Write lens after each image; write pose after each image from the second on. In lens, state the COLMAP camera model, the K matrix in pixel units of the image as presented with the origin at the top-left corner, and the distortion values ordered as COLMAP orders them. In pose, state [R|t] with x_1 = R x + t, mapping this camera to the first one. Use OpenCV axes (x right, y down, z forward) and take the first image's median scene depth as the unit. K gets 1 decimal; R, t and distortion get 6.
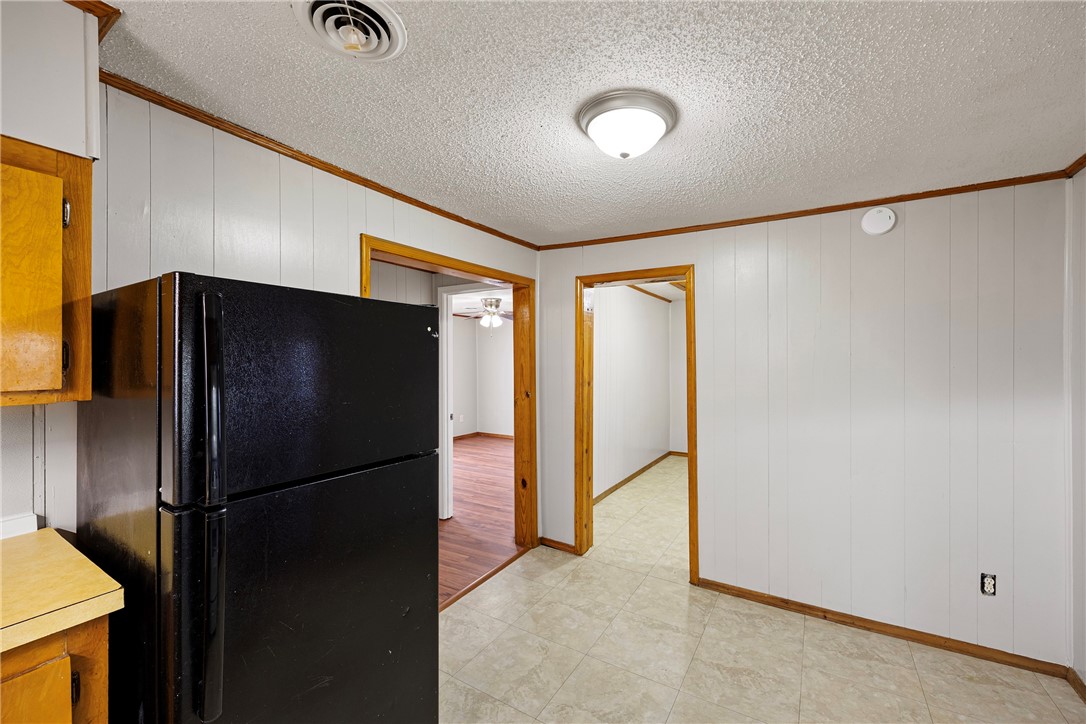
lens RADIAL K [[439.9, 0, 548.3], [0, 439.9, 363.4], [0, 0, 1]] dist [0.001690, 0.000166]
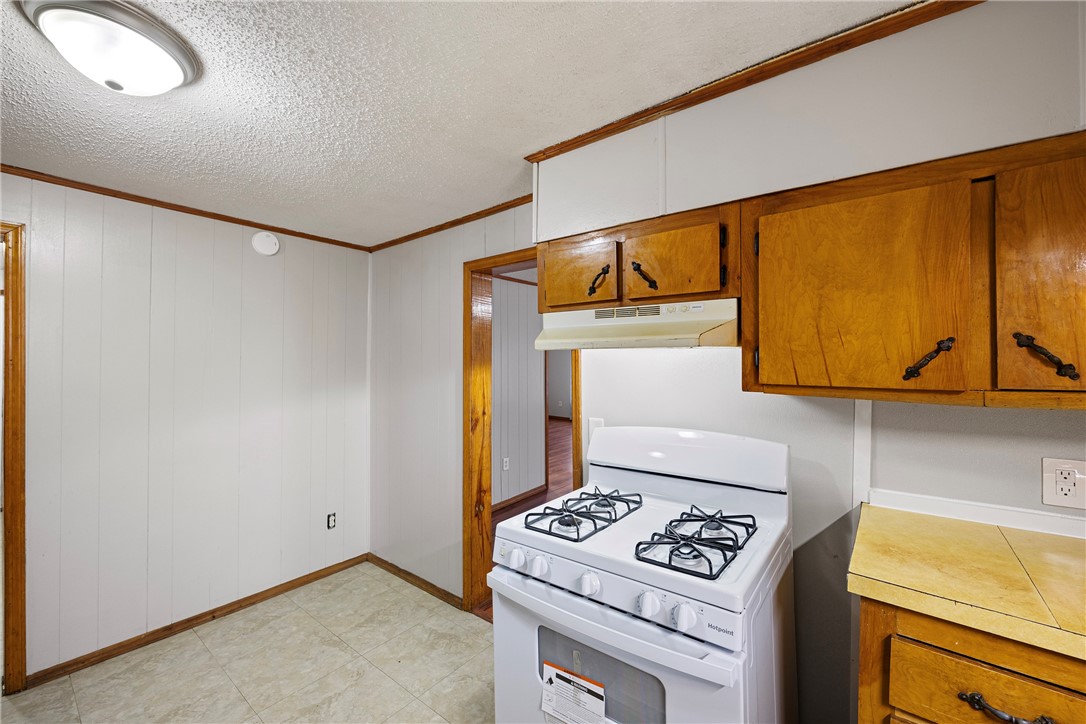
lens RADIAL K [[439.9, 0, 544.6], [0, 439.9, 364.8], [0, 0, 1]] dist [0.001690, 0.000166]
pose [[0.126482, 0.000017, 0.991969, -0.297045], [0.004494, 0.999990, -0.000590, -0.000323], [-0.991959, 0.004532, 0.126480, 0.122148]]
